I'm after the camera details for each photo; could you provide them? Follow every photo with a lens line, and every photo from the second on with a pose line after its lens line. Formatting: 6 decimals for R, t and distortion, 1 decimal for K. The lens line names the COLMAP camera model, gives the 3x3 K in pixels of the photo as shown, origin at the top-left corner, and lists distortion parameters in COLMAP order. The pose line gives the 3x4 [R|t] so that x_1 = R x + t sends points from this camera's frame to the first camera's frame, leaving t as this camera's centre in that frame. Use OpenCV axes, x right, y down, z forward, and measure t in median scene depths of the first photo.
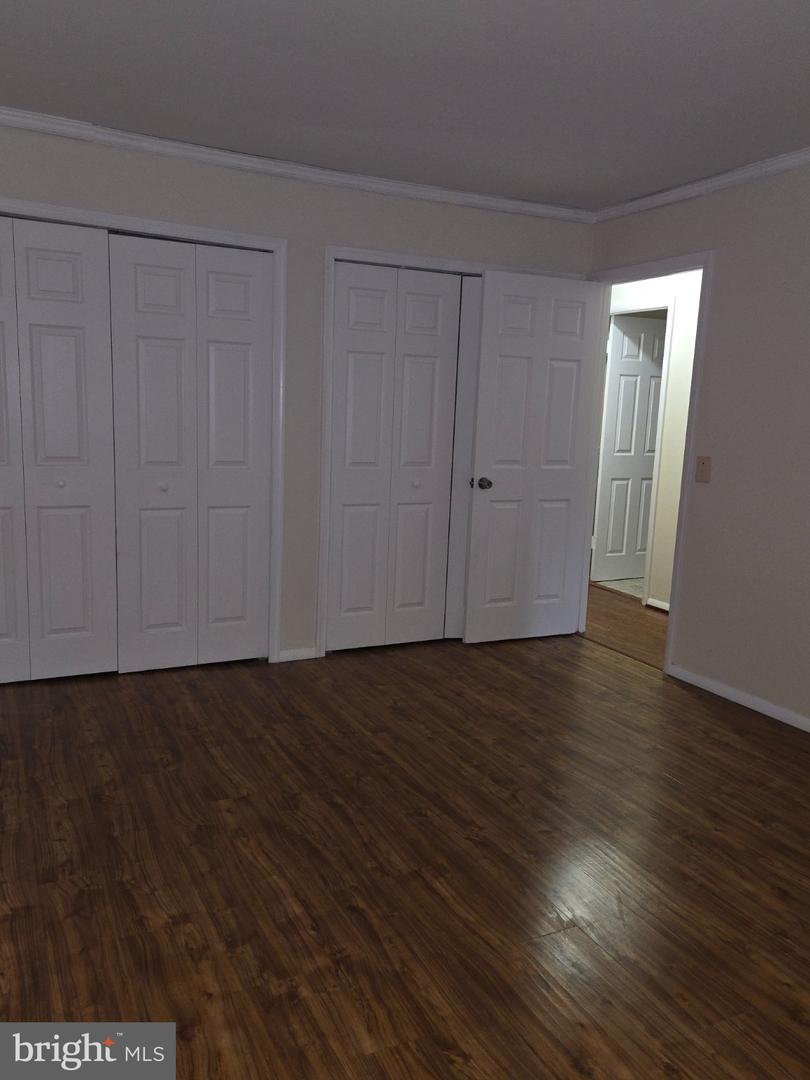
lens RADIAL K [[841.8, 0, 405.2], [0, 841.8, 541.1], [0, 0, 1]] dist [0.071682, -0.062355]
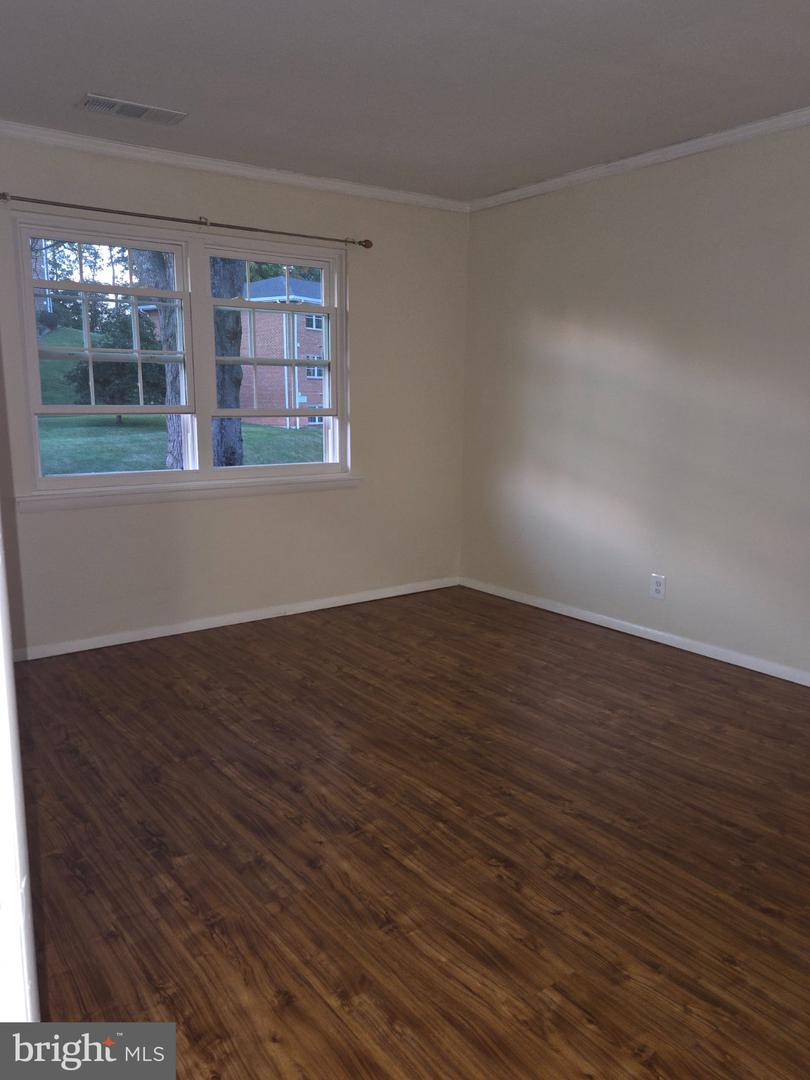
lens RADIAL K [[841.8, 0, 405.5], [0, 841.8, 540.6], [0, 0, 1]] dist [0.071682, -0.062355]
pose [[-0.984854, -0.007726, -0.173215, 0.441044], [-0.064344, 0.943955, 0.323742, -0.265268], [0.161006, 0.329984, -0.930155, 1.770785]]
